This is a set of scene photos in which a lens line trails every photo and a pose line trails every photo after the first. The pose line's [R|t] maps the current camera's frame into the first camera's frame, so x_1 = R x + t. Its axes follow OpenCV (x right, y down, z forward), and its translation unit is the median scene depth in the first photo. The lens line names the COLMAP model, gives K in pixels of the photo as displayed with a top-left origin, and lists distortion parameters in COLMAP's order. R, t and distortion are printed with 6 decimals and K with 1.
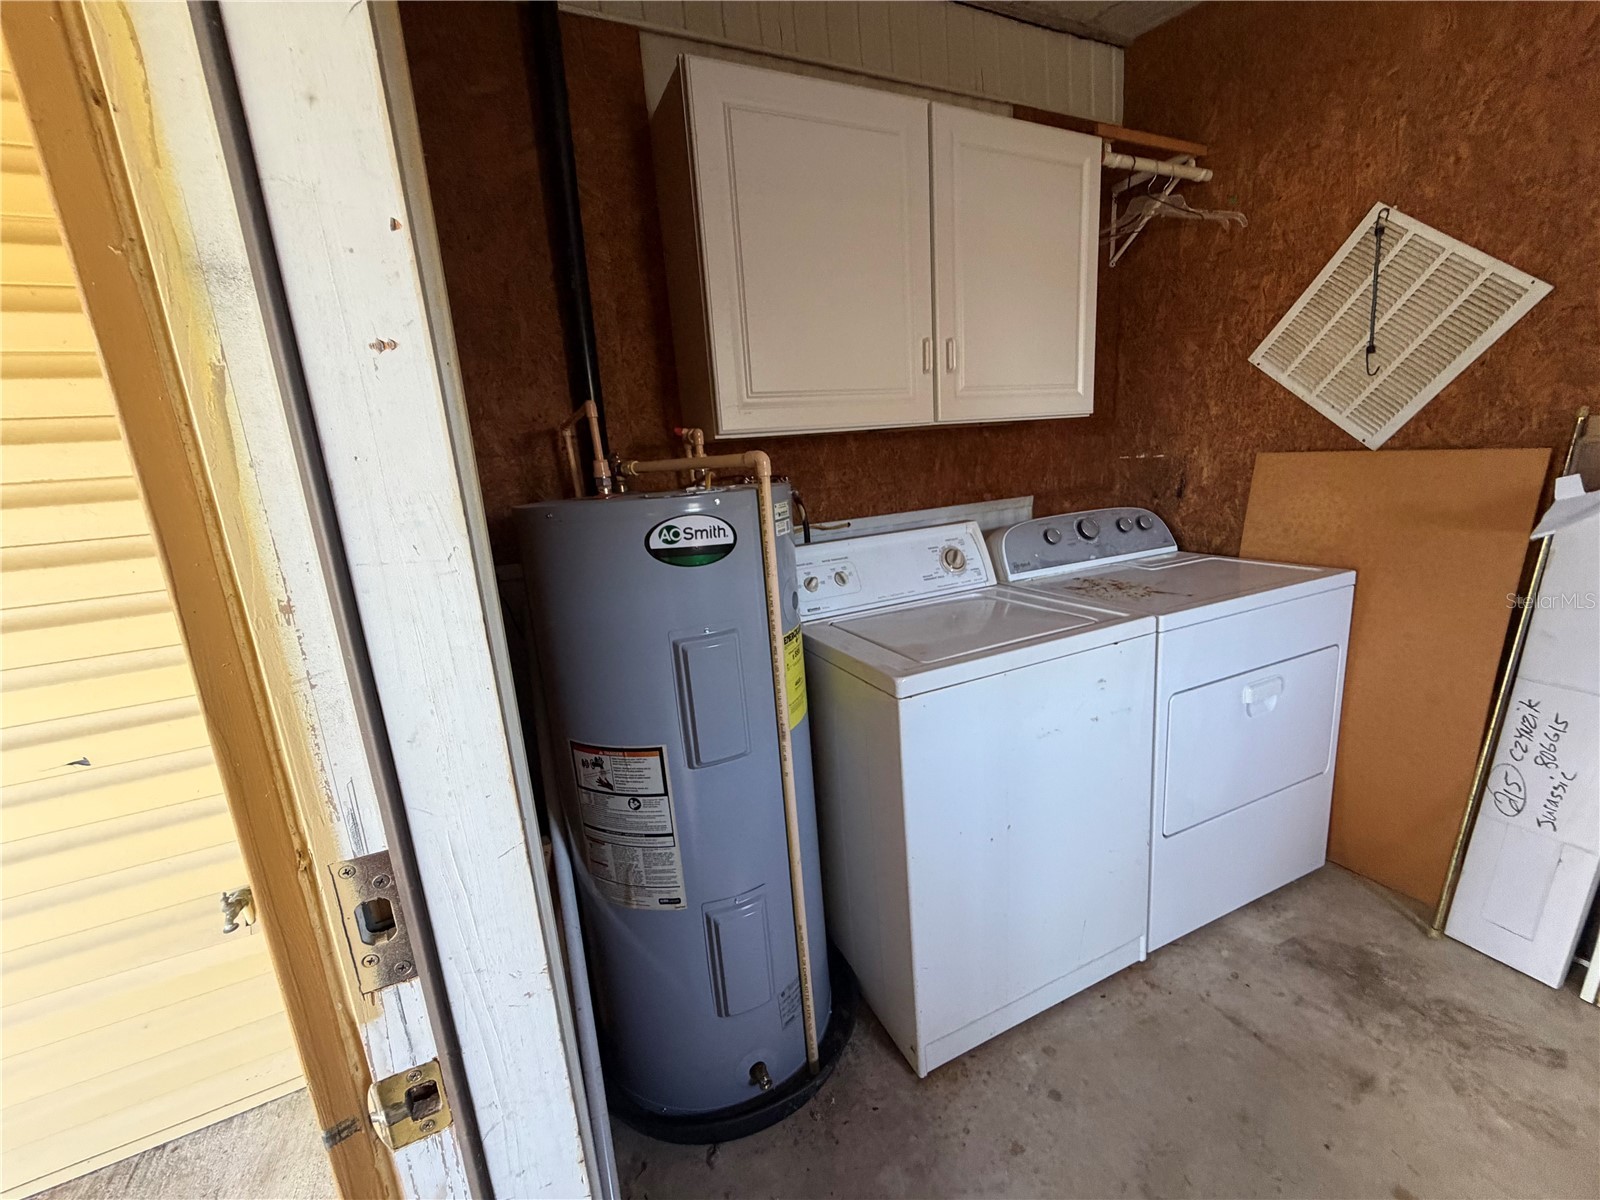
lens RADIAL K [[636.8, 0, 796.6], [0, 636.8, 599.2], [0, 0, 1]] dist [-0.001439, 0.000354]
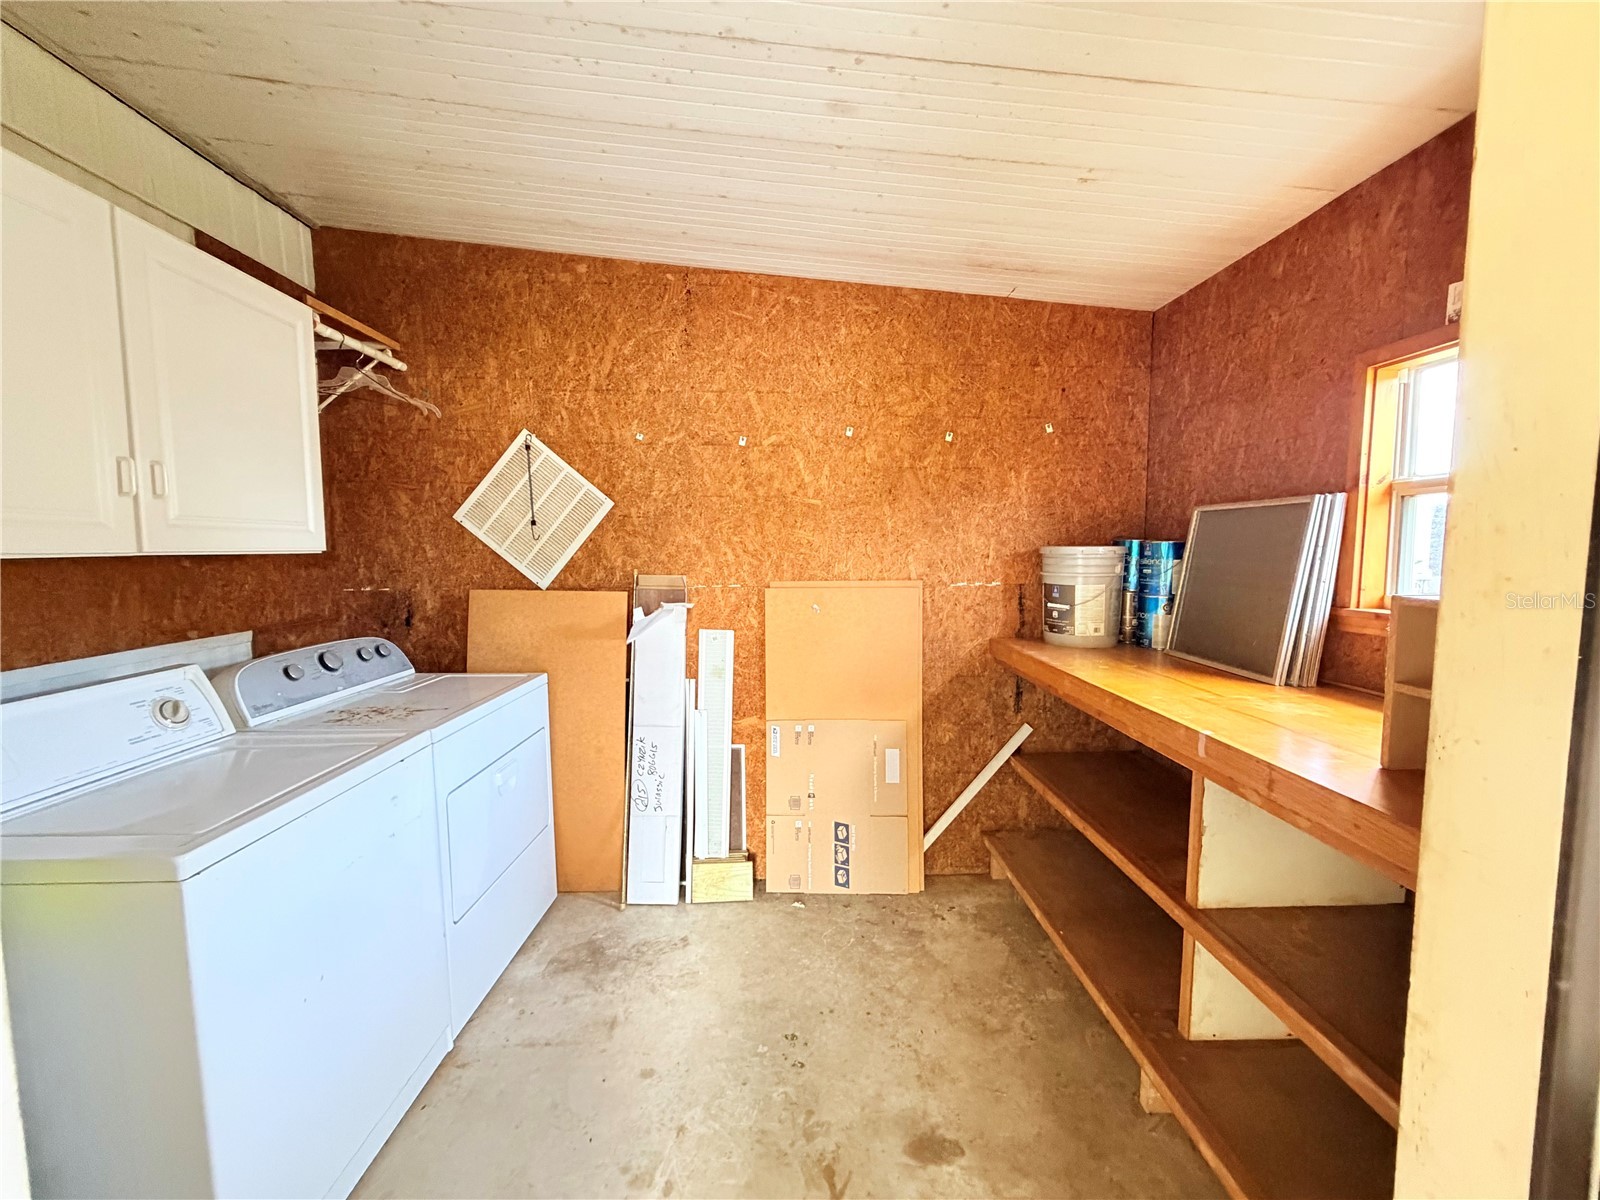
lens RADIAL K [[636.8, 0, 800.1], [0, 636.8, 599.3], [0, 0, 1]] dist [-0.001439, 0.000354]
pose [[0.401705, -0.004057, 0.915760, -0.190105], [0.172359, 0.982454, -0.071254, -0.007044], [-0.899403, 0.186463, 0.395356, -0.099609]]
